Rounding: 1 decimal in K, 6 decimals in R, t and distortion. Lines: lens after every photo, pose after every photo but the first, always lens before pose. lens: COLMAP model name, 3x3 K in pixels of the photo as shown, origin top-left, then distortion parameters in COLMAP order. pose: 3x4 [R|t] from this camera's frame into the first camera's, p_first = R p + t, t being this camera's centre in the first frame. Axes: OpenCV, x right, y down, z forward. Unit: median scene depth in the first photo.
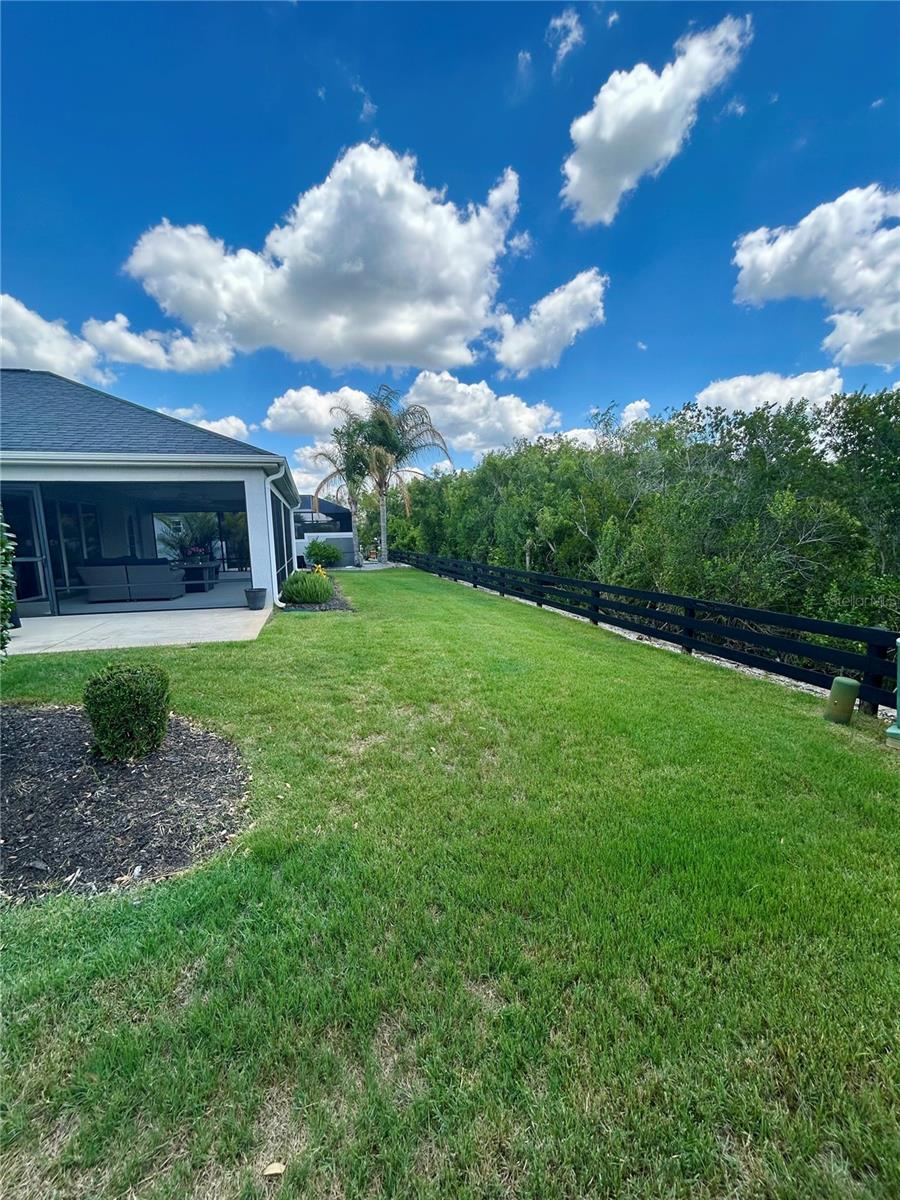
lens RADIAL K [[486.5, 0, 450.0], [0, 486.5, 600.0], [0, 0, 1]] dist [-0.000767, 0.000293]
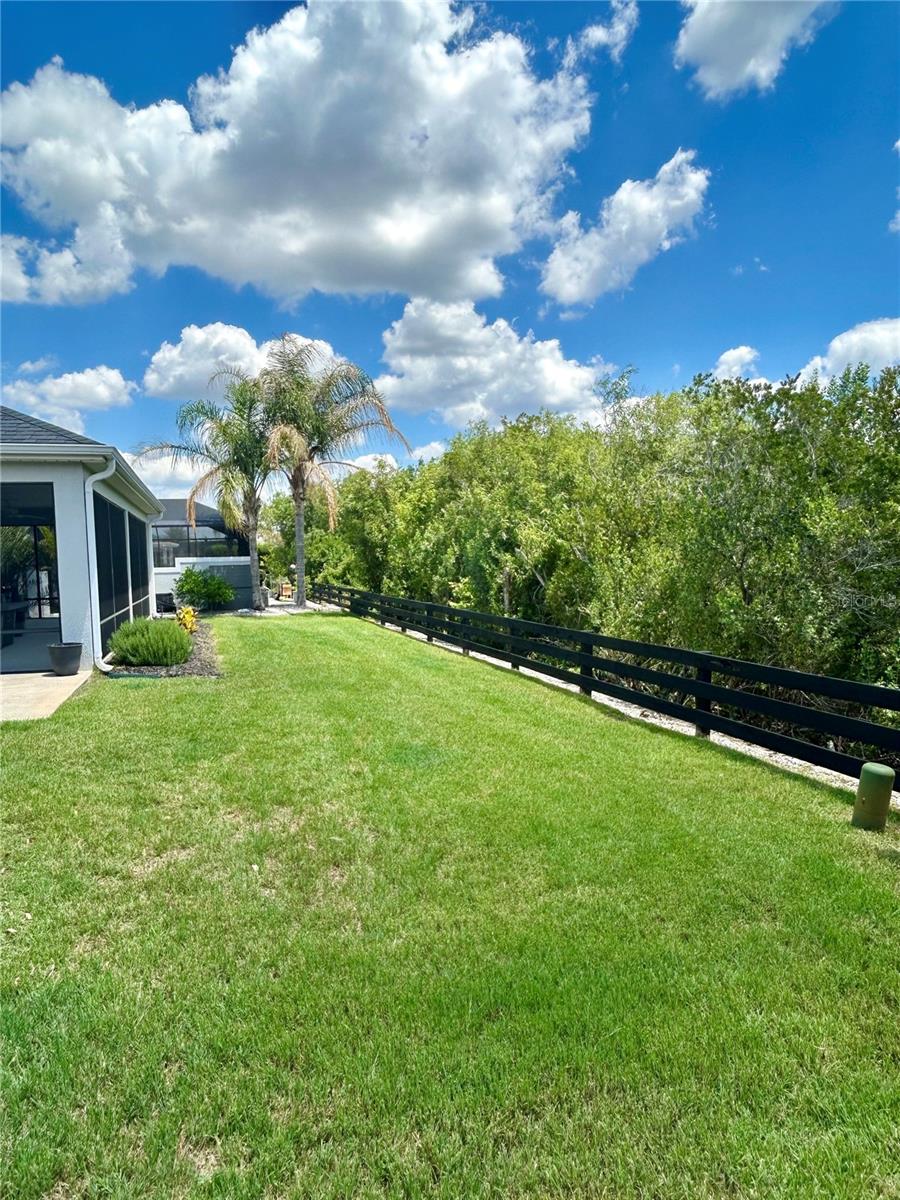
lens RADIAL K [[773.2, 0, 444.7], [0, 773.2, 554.4], [0, 0, 1]] dist [0.009823, -0.020757]
pose [[0.999583, -0.002009, 0.028821, 0.097314], [0.005999, 0.990269, -0.139041, 0.007856], [-0.028262, 0.139156, 0.989867, -0.082096]]
